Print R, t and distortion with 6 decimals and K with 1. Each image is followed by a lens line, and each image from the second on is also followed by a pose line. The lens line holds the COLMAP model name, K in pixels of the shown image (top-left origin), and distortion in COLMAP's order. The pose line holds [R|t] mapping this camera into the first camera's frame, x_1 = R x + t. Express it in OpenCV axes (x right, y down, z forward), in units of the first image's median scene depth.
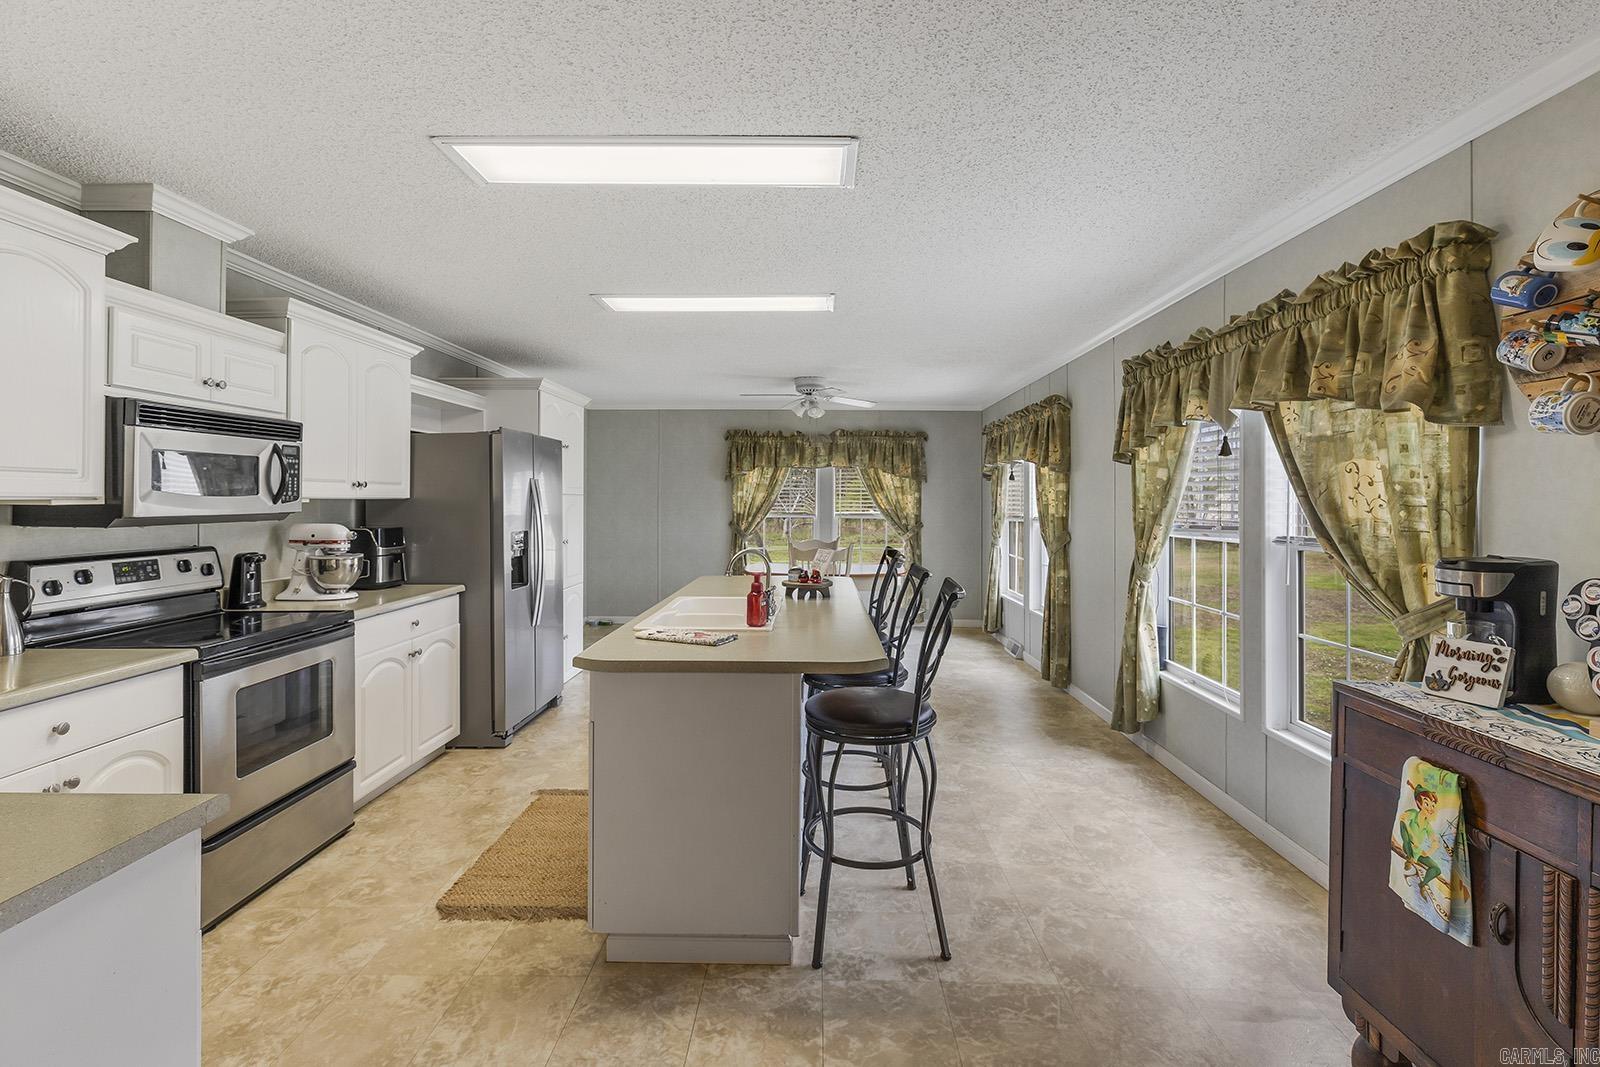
lens RADIAL K [[731.6, 0, 811.5], [0, 731.6, 494.6], [0, 0, 1]] dist [0.008545, -0.001943]
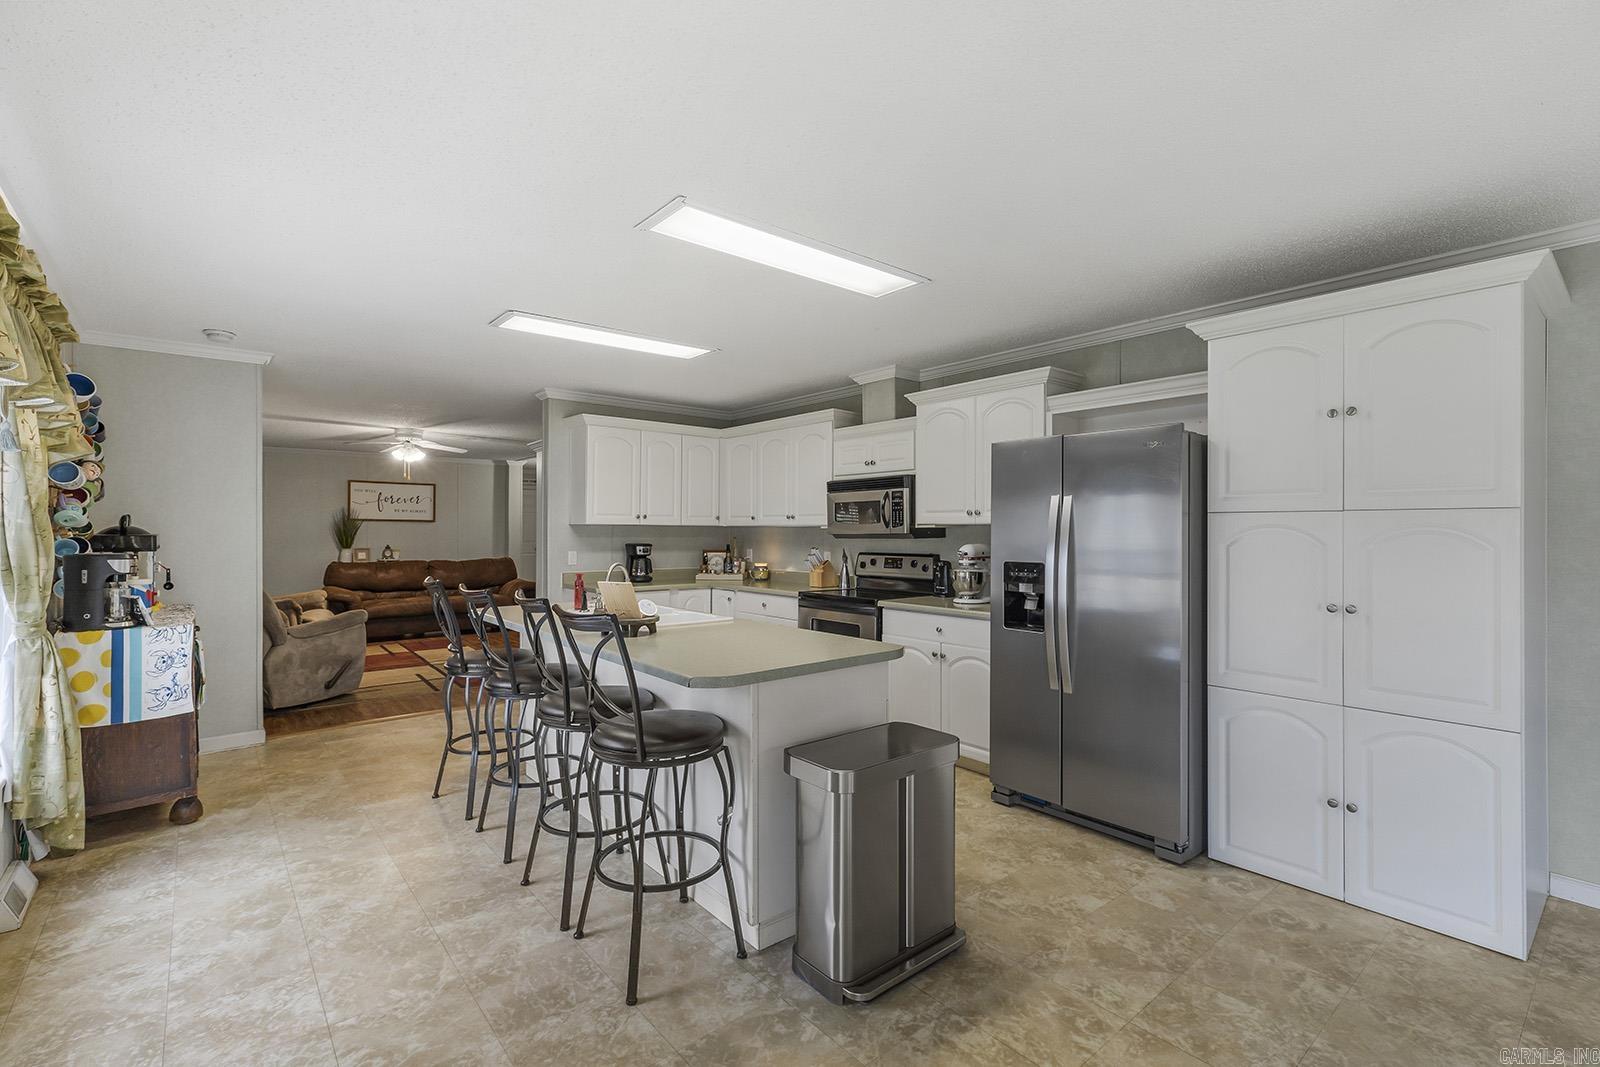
lens RADIAL K [[731.6, 0, 798.0], [0, 731.6, 525.0], [0, 0, 1]] dist [0.008545, -0.001943]
pose [[-0.769522, -0.007201, -0.638579, 0.434193], [0.002661, 0.999892, -0.014482, 0.026392], [0.638614, -0.012844, -0.769420, 1.975709]]
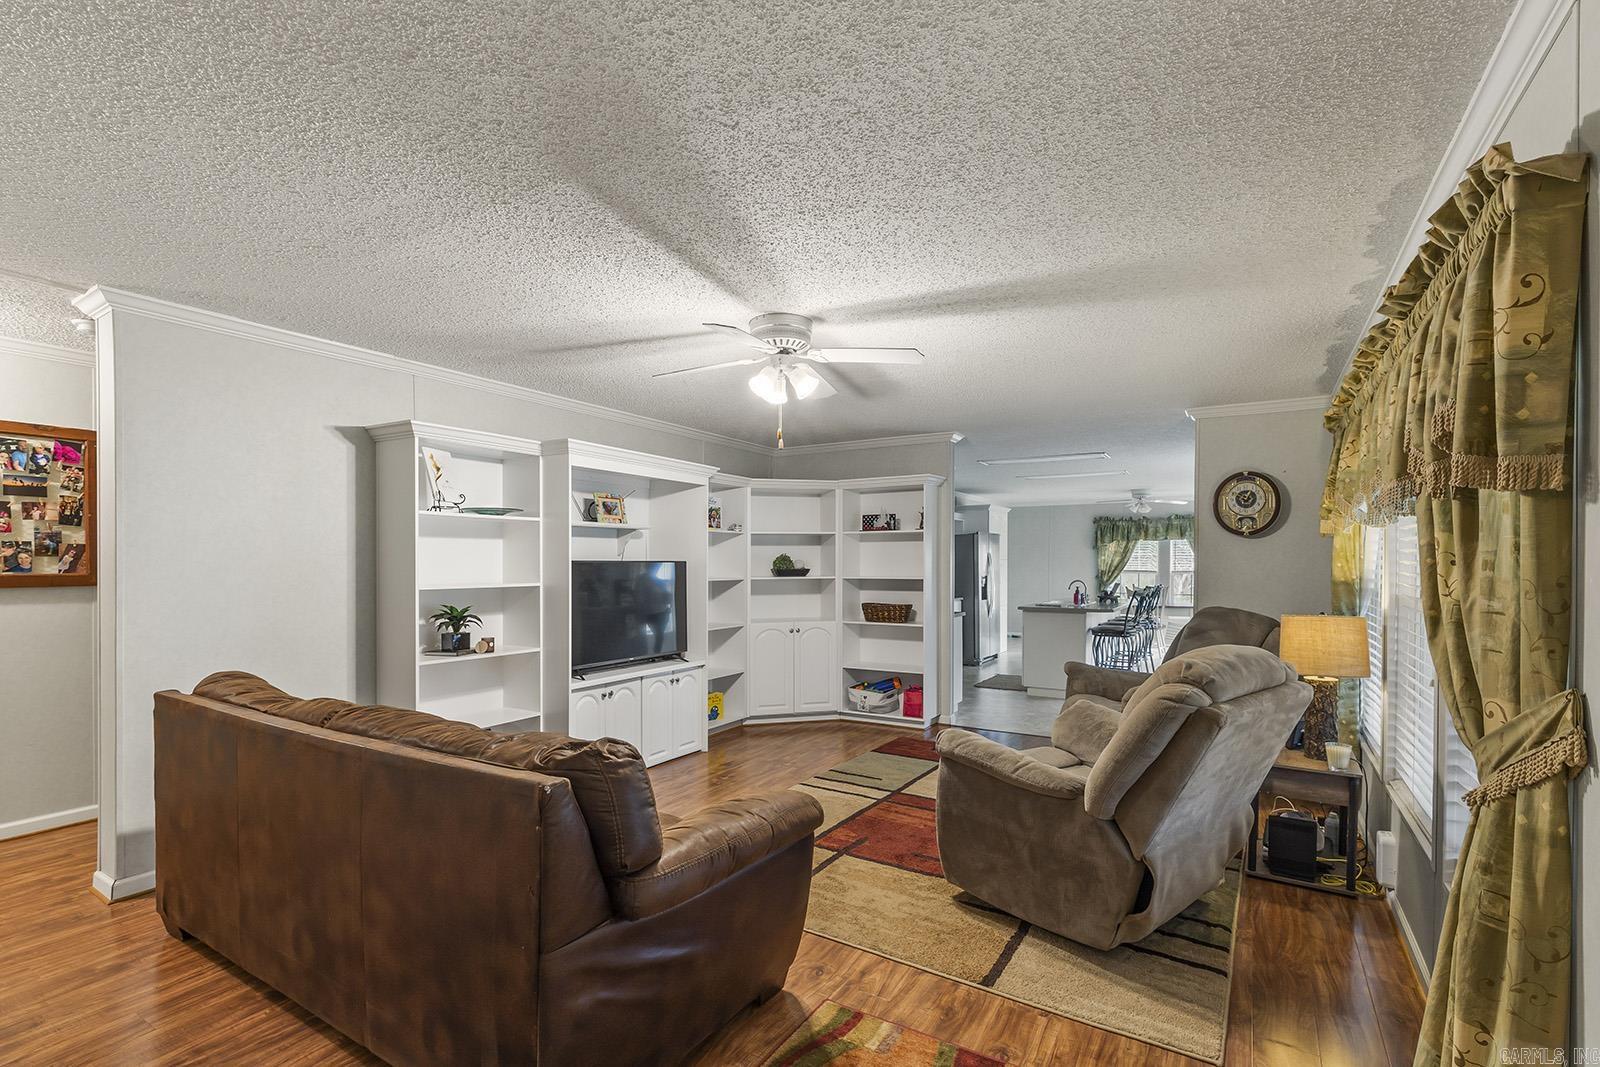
lens RADIAL K [[731.6, 0, 805.5], [0, 731.6, 573.9], [0, 0, 1]] dist [0.008545, -0.001943]
pose [[0.858421, 0.005424, -0.512917, 0.414454], [0.006939, 0.999730, 0.022186, -0.015287], [0.512898, -0.022604, 0.858152, -1.743959]]
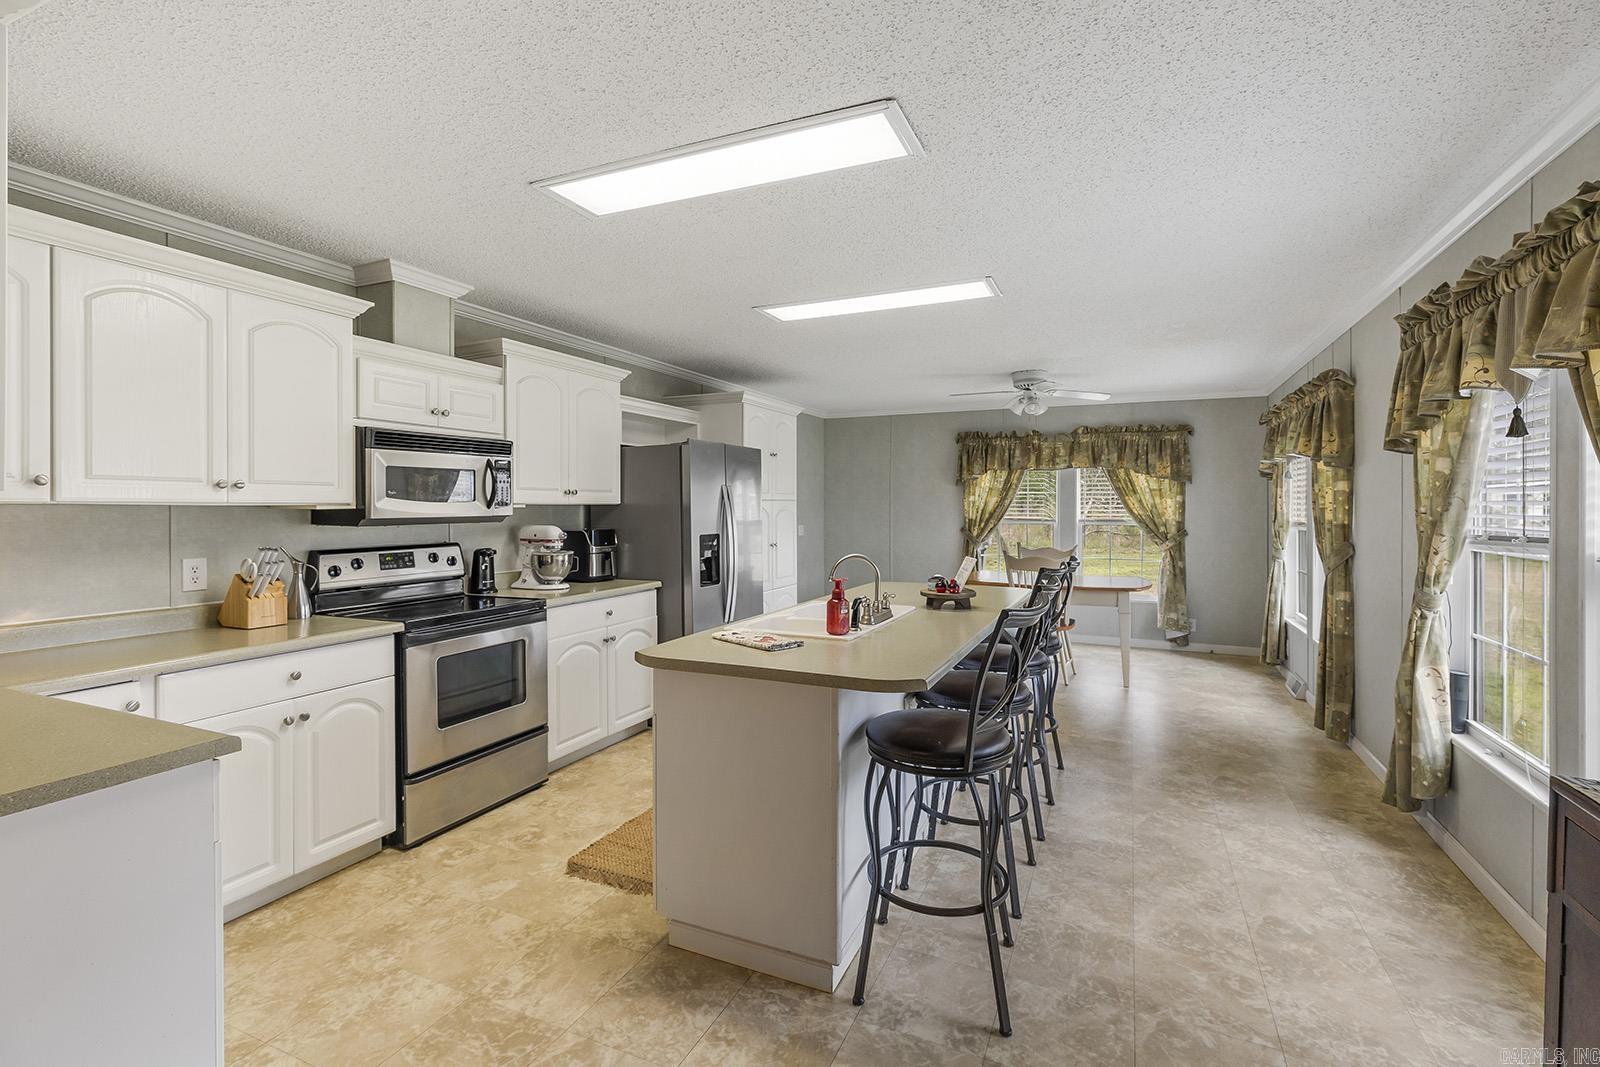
lens RADIAL K [[731.6, 0, 807.2], [0, 731.6, 508.2], [0, 0, 1]] dist [0.008545, -0.001943]
pose [[0.917939, -0.002896, -0.396712, 0.219605], [0.006874, 0.999939, 0.008605, 0.004735], [0.396663, -0.010626, 0.917903, 0.086765]]
